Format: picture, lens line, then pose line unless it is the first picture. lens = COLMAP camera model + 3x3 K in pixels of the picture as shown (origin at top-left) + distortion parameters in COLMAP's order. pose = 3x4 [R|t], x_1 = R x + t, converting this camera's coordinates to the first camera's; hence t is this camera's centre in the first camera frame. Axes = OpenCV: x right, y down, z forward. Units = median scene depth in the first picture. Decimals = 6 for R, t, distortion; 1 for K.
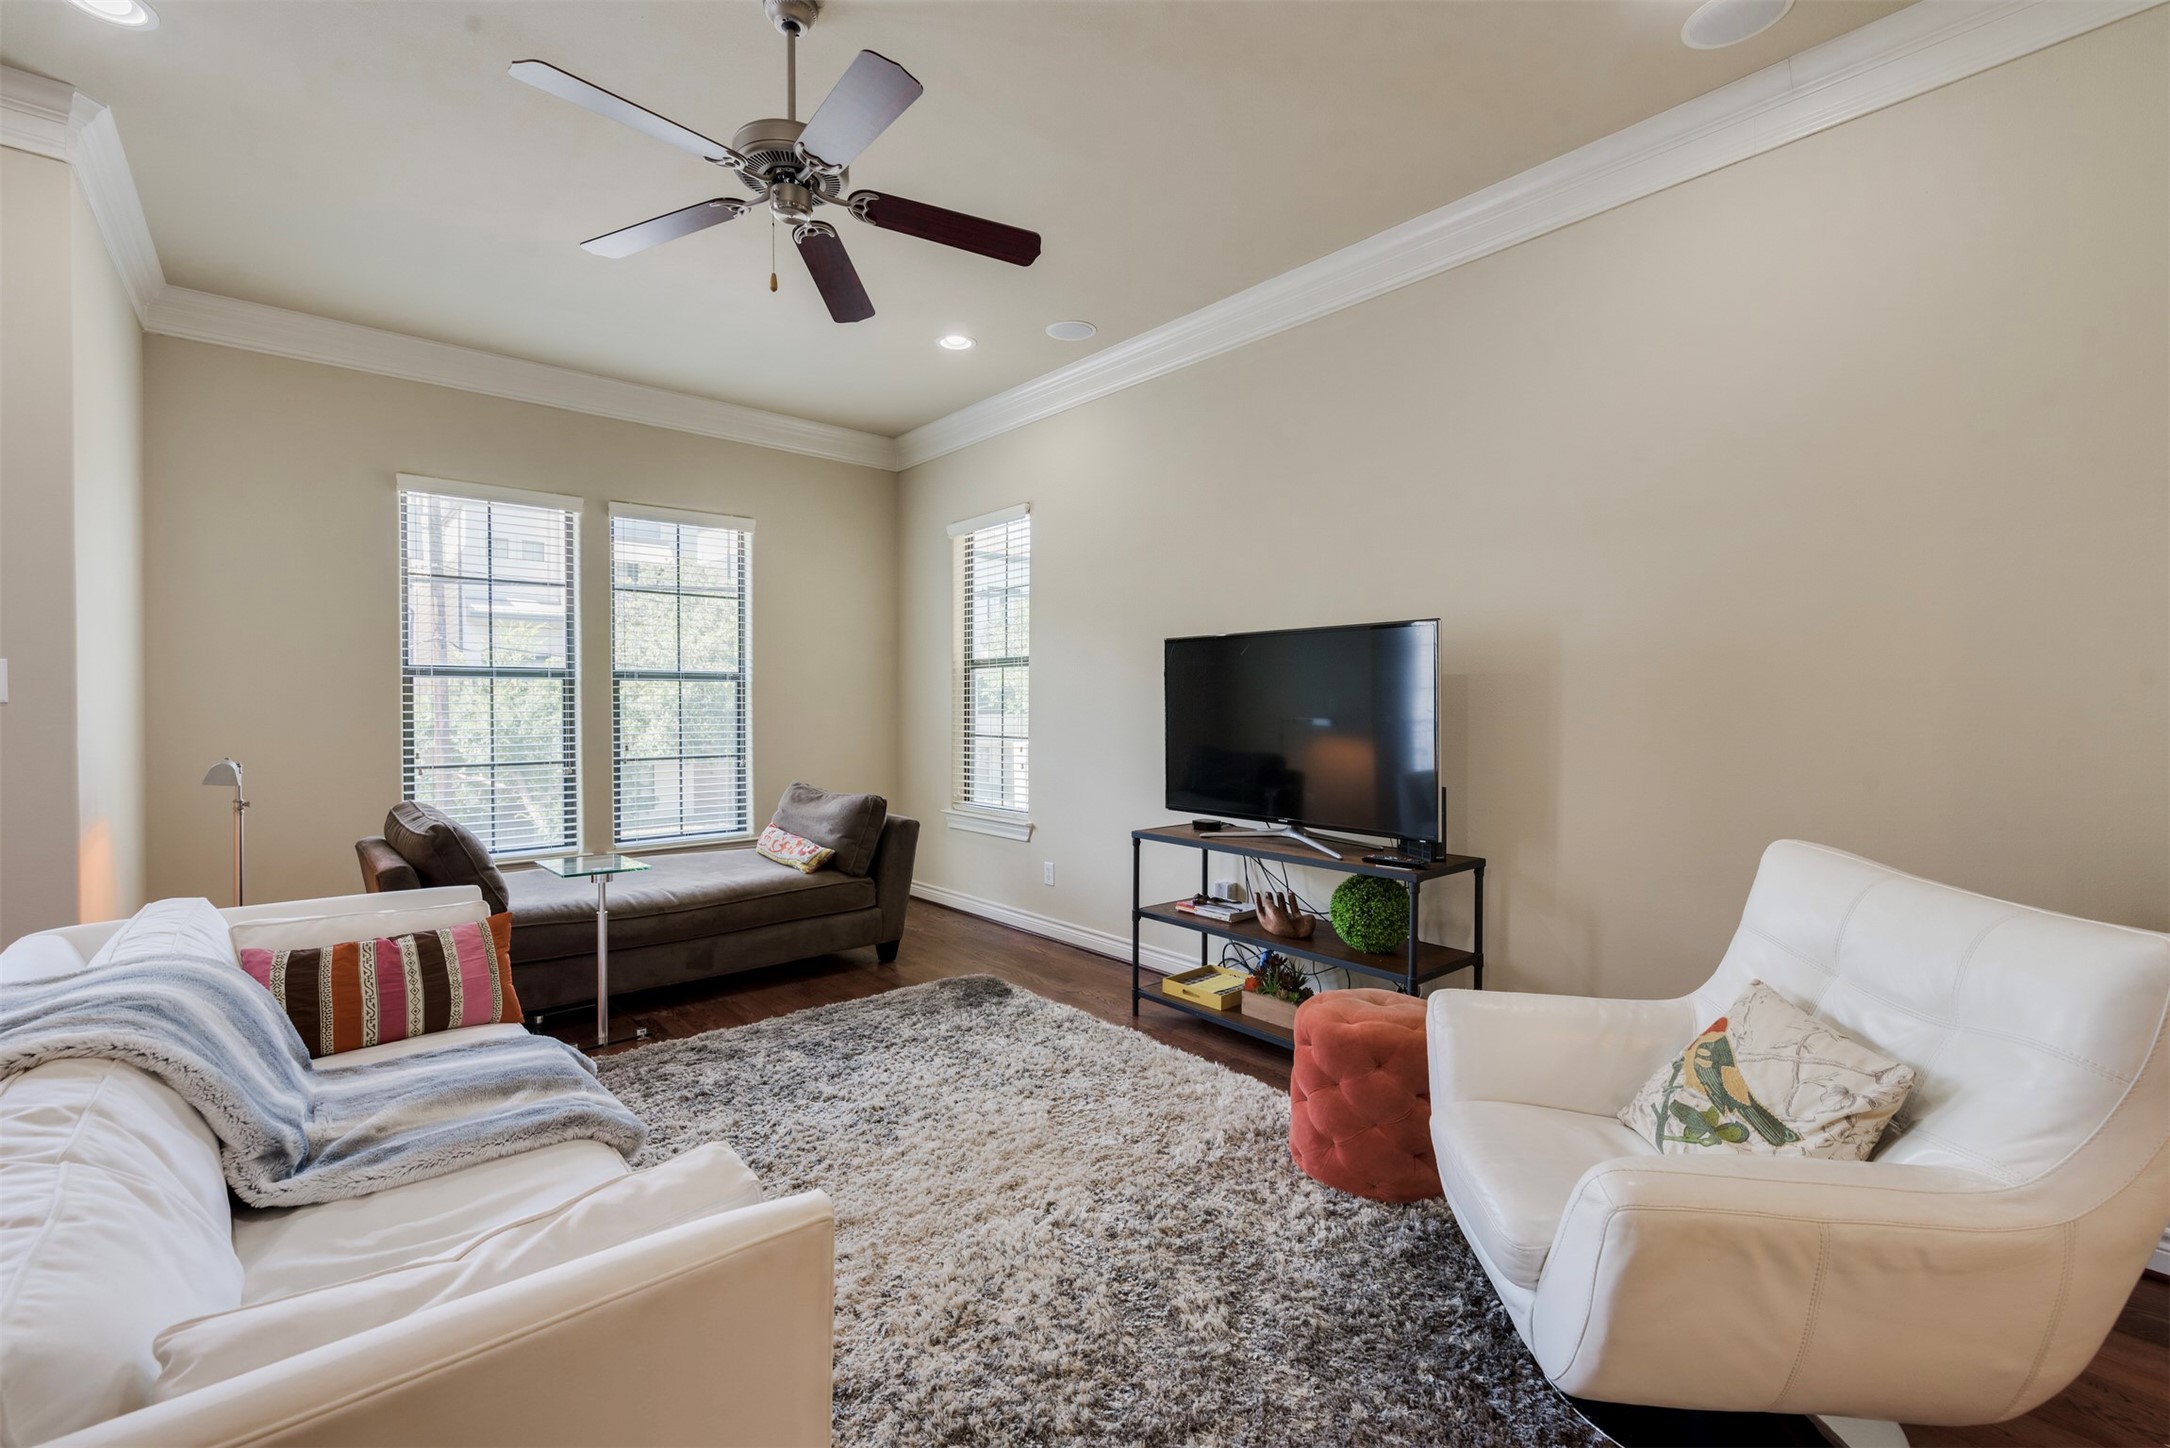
lens RADIAL K [[953.9, 0, 1105.3], [0, 953.9, 718.0], [0, 0, 1]] dist [0.002519, 0.000865]
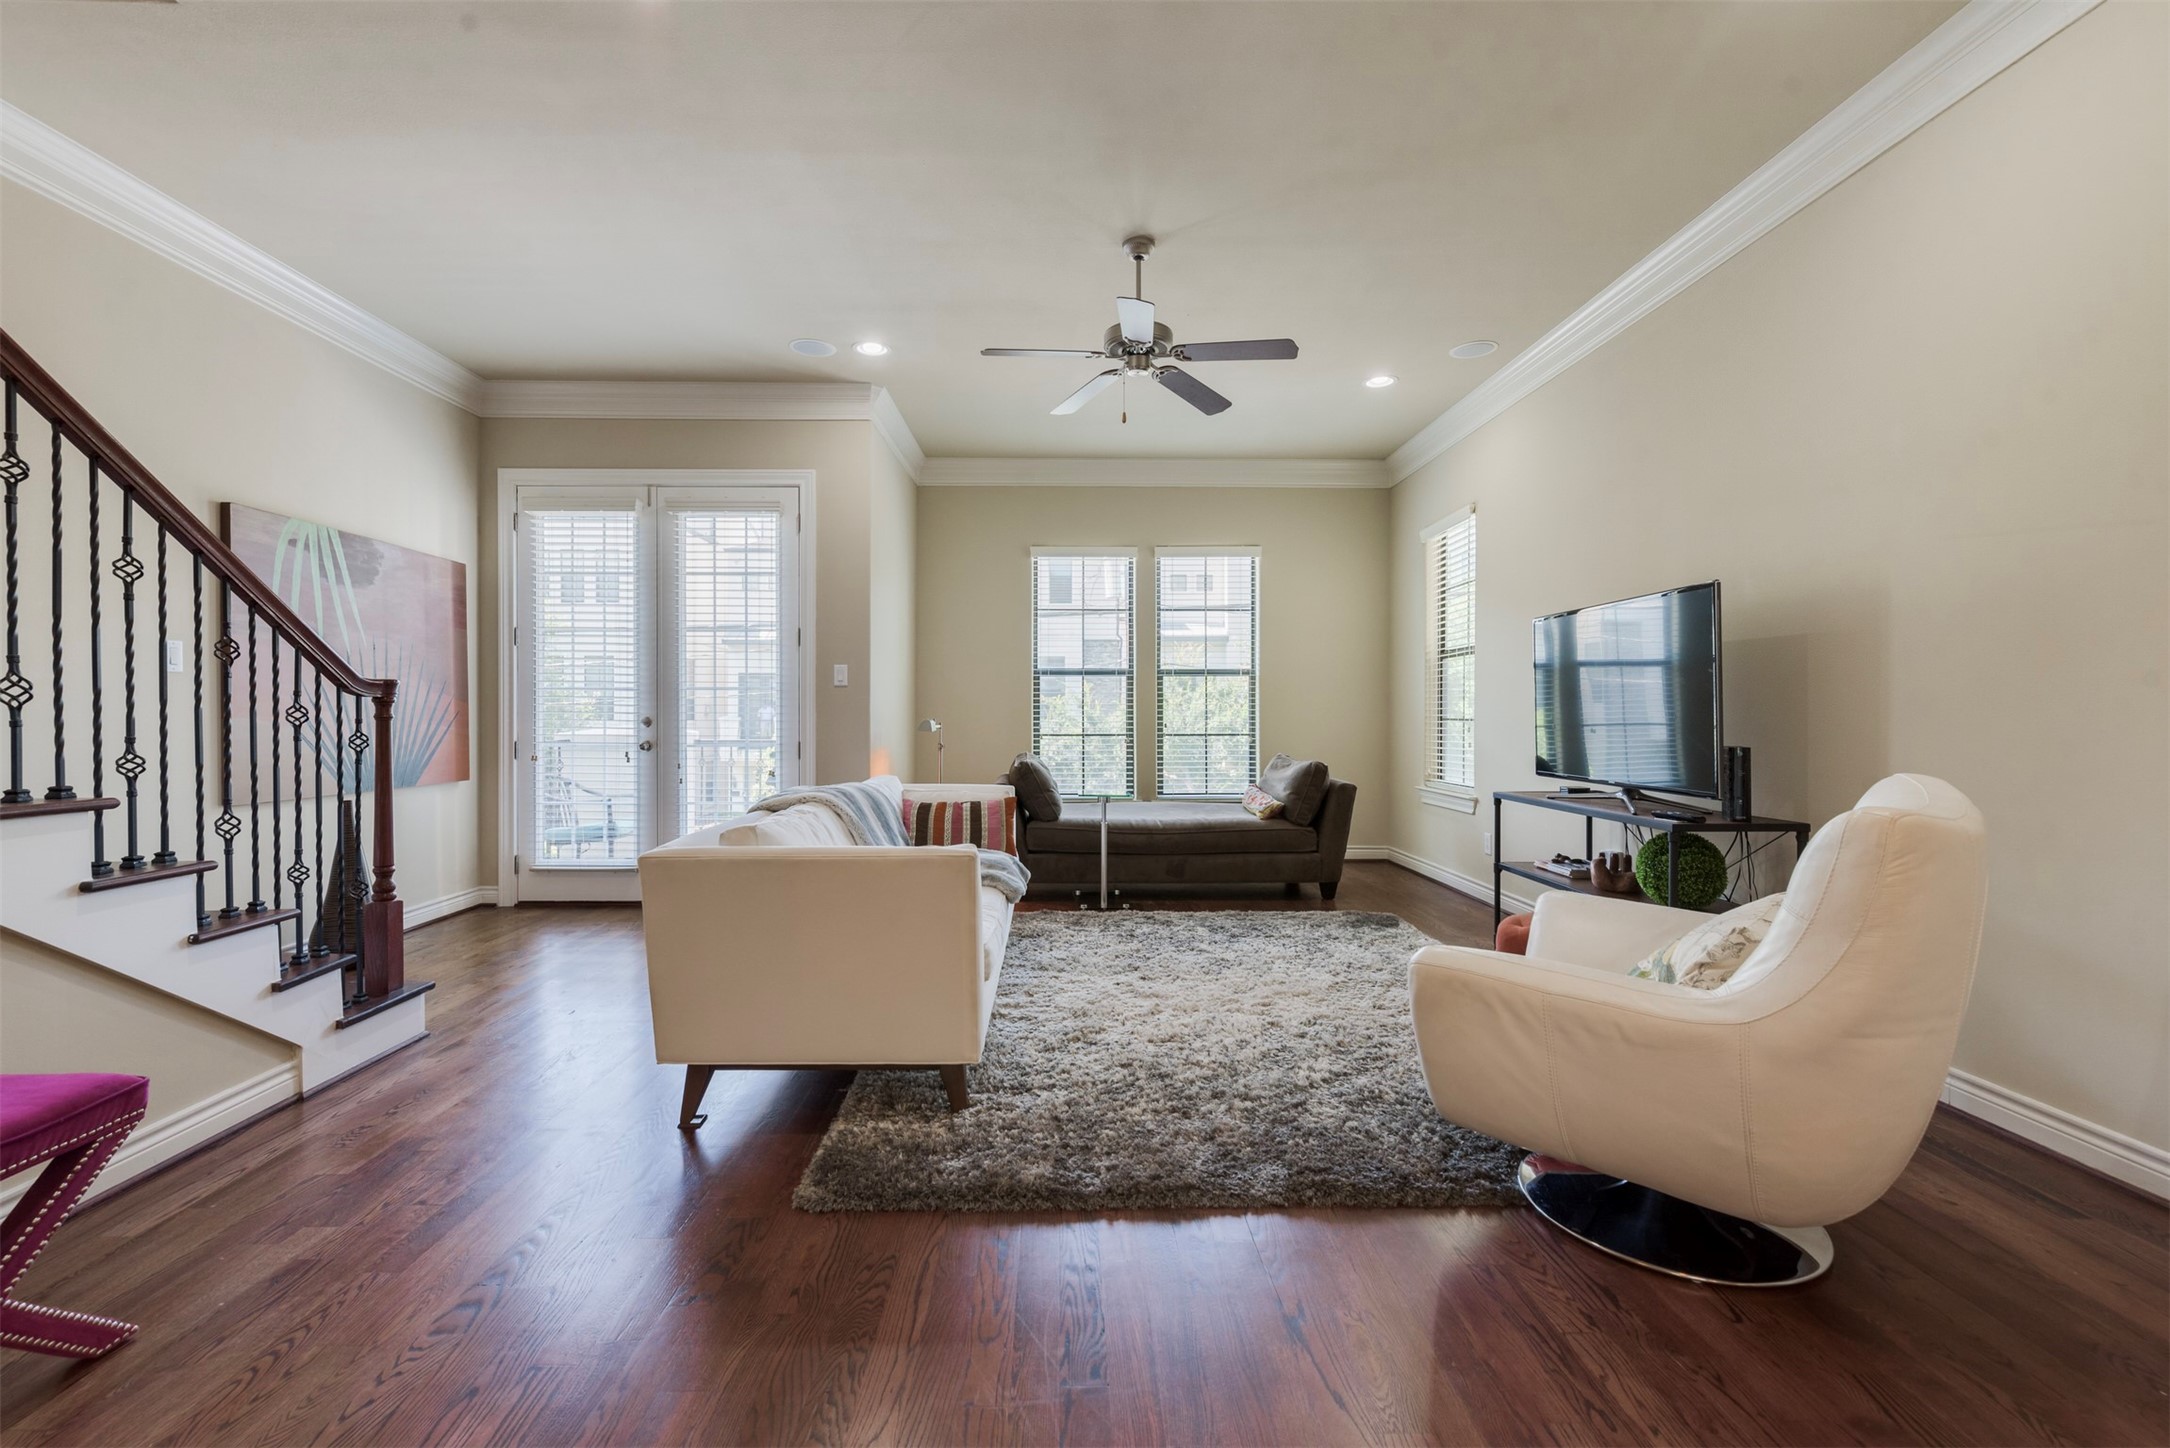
lens RADIAL K [[953.9, 0, 1058.6], [0, 953.9, 712.9], [0, 0, 1]] dist [0.002519, 0.000865]
pose [[0.758052, -0.003397, -0.652186, 0.311627], [-0.006517, 0.999897, -0.012783, 0.036495], [0.652162, 0.013940, 0.757951, -0.154338]]
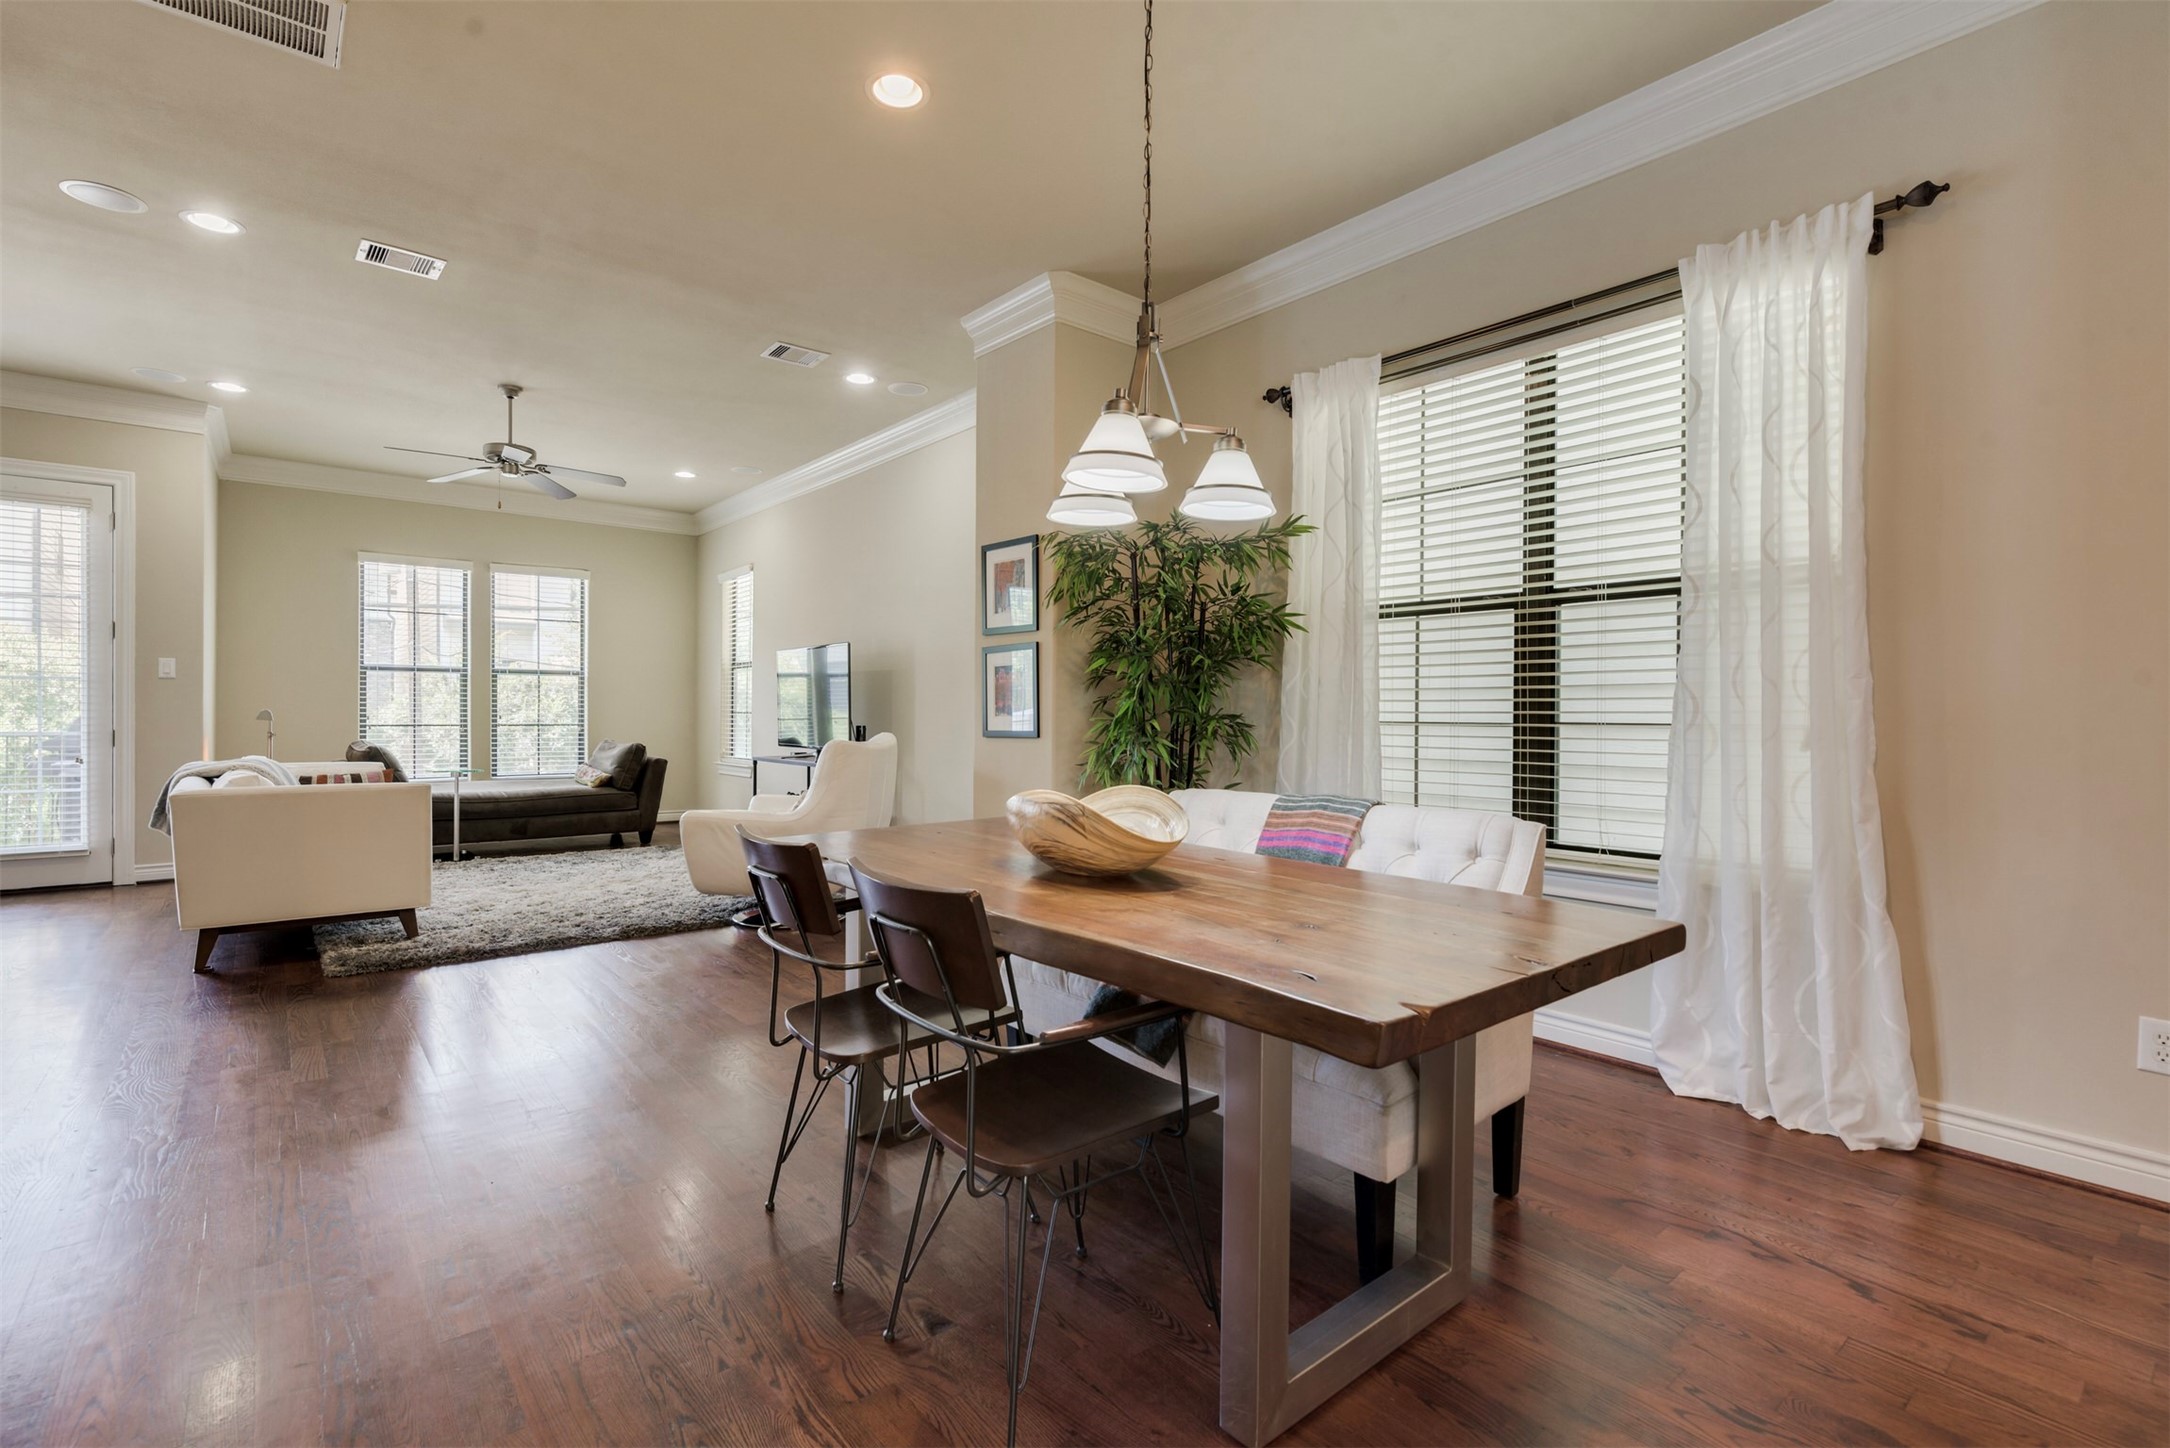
lens RADIAL K [[953.9, 0, 1070.6], [0, 953.9, 721.0], [0, 0, 1]] dist [0.002519, 0.000865]
pose [[0.999789, 0.005707, -0.019749, 0.556115], [-0.005795, 0.999974, -0.004392, 0.045723], [0.019724, 0.004505, 0.999795, -0.665513]]
